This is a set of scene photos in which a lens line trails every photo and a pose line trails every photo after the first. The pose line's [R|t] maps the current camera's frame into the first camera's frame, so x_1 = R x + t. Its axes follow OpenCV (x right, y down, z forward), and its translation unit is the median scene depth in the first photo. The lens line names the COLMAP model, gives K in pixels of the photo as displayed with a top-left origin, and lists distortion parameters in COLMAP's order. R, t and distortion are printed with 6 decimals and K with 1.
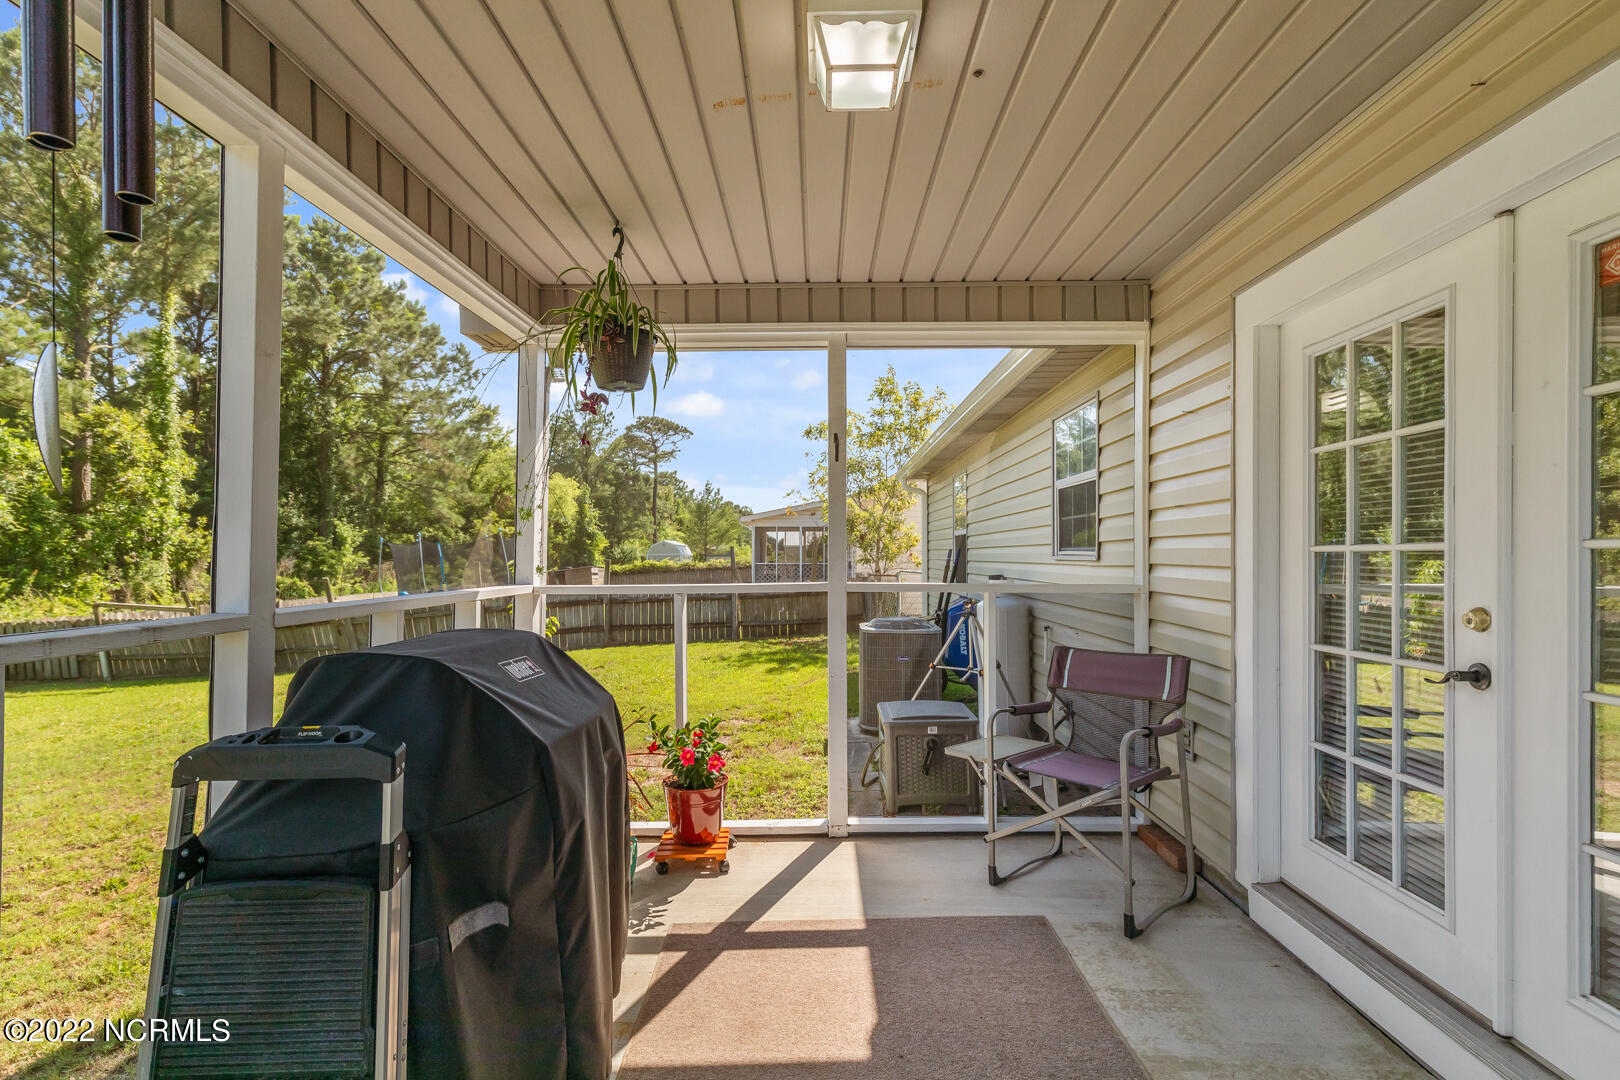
lens RADIAL K [[720.8, 0, 825.2], [0, 720.8, 536.0], [0, 0, 1]] dist [0.002116, -0.000081]
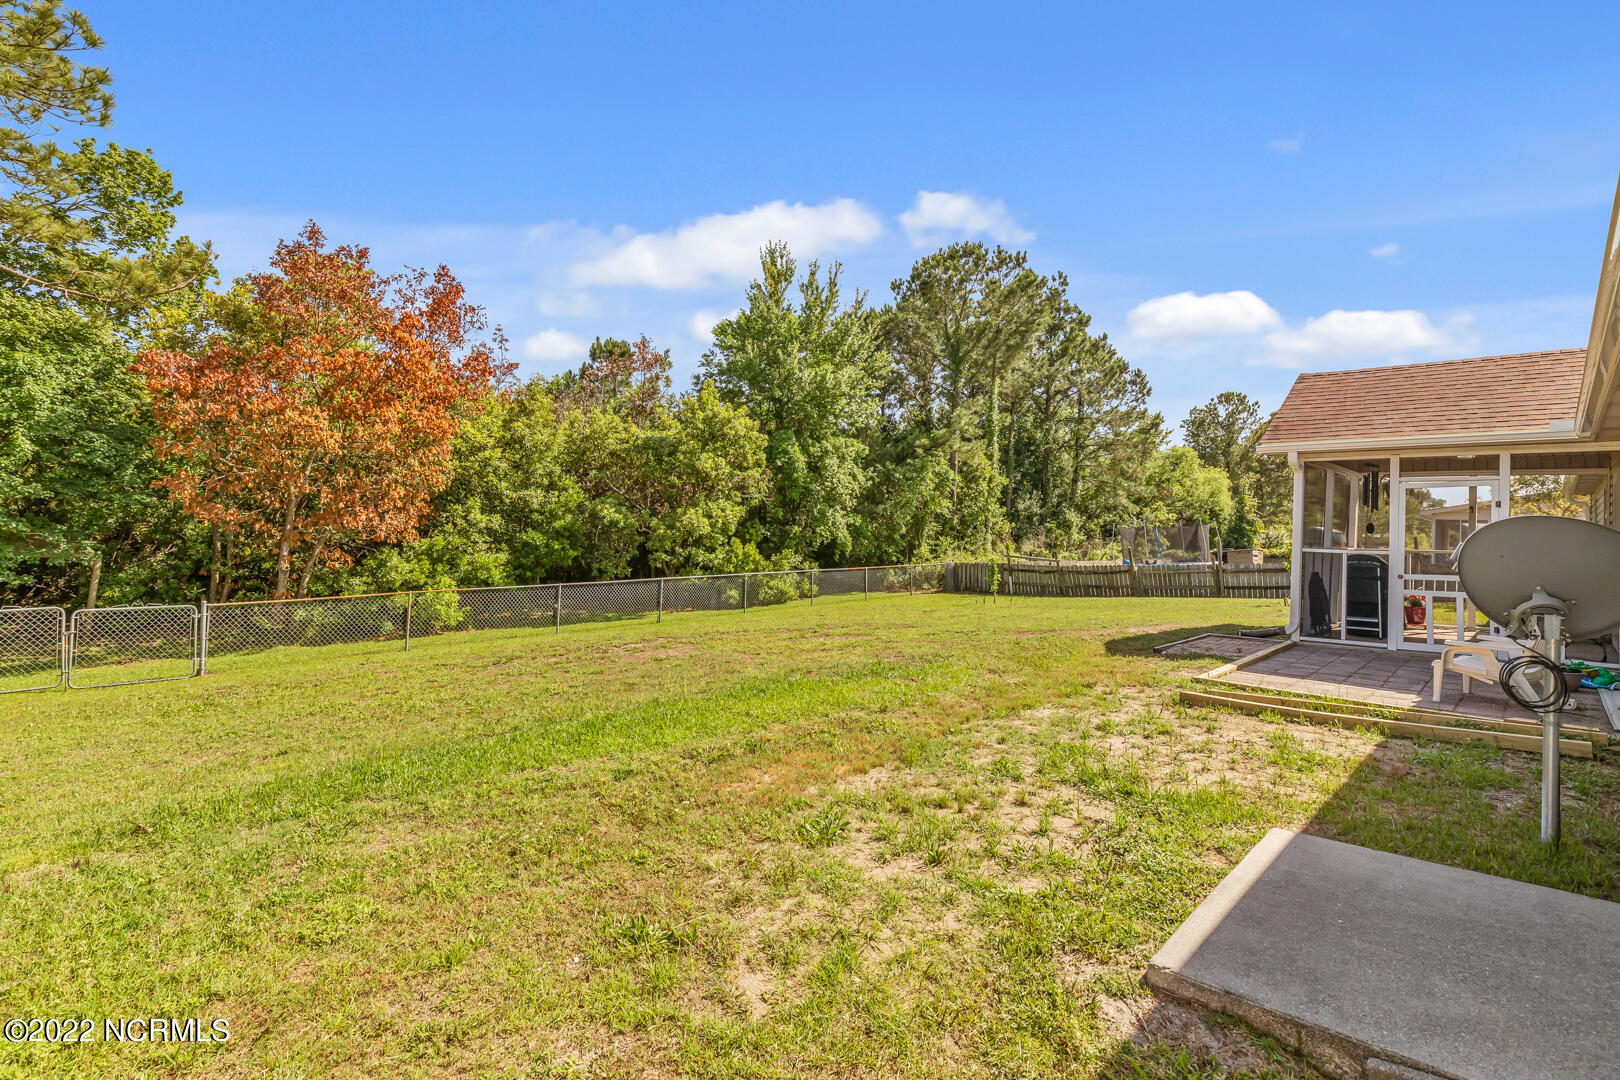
lens RADIAL K [[720.8, 0, 825.2], [0, 720.8, 536.0], [0, 0, 1]] dist [0.002116, -0.000081]
pose [[0.699970, 0.029006, -0.713583, 0.022506], [-0.010789, 0.999490, 0.030045, -0.005603], [0.714091, -0.013332, 0.699926, -0.285299]]
